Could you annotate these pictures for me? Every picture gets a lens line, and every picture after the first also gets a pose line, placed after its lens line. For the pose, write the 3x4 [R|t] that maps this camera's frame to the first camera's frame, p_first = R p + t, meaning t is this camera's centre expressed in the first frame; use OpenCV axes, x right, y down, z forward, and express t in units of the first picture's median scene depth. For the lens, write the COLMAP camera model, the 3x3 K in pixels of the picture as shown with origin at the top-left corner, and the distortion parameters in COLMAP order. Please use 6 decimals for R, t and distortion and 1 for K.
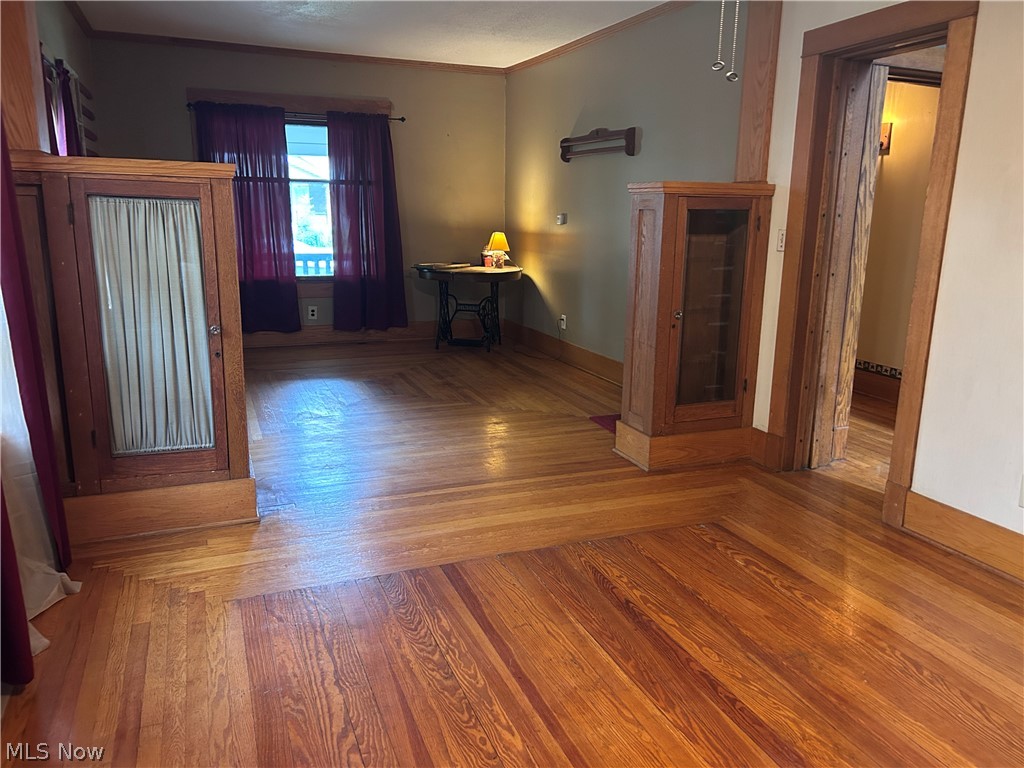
lens RADIAL K [[774.6, 0, 520.3], [0, 774.6, 376.3], [0, 0, 1]] dist [0.031992, -0.013122]
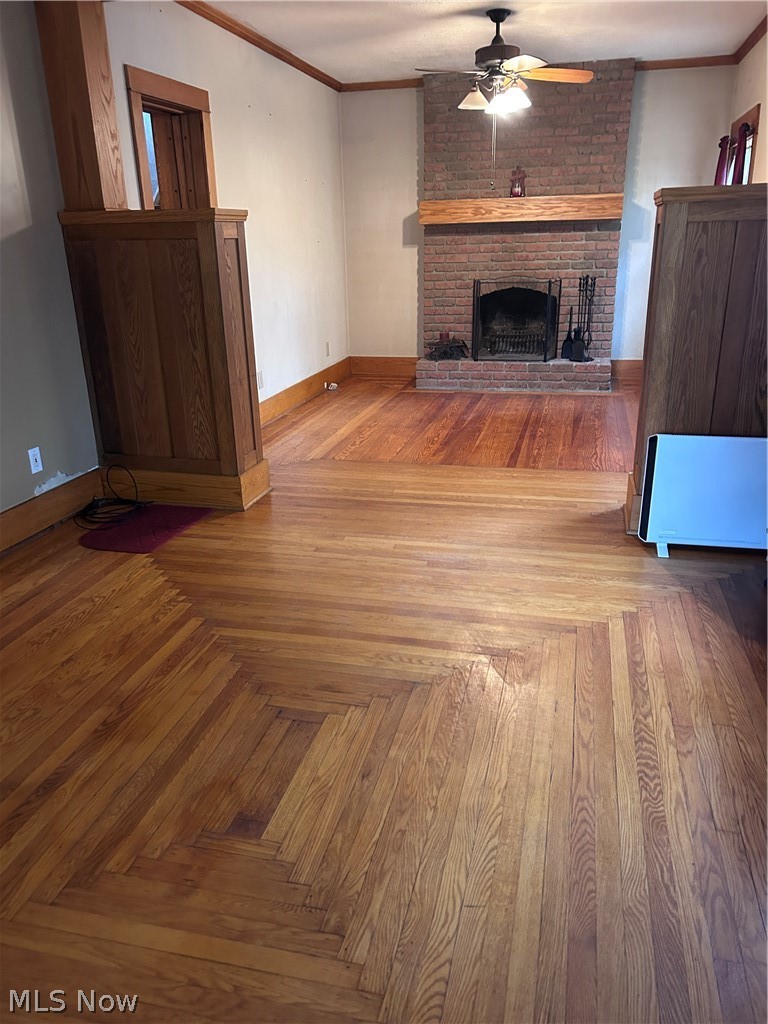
lens RADIAL K [[774.6, 0, 389.1], [0, 774.6, 520.7], [0, 0, 1]] dist [0.031992, -0.013122]
pose [[-0.814148, -0.191143, 0.548294, -0.751554], [0.135079, 0.856014, 0.498994, -0.470316], [-0.564727, 0.480318, -0.671103, 2.165963]]
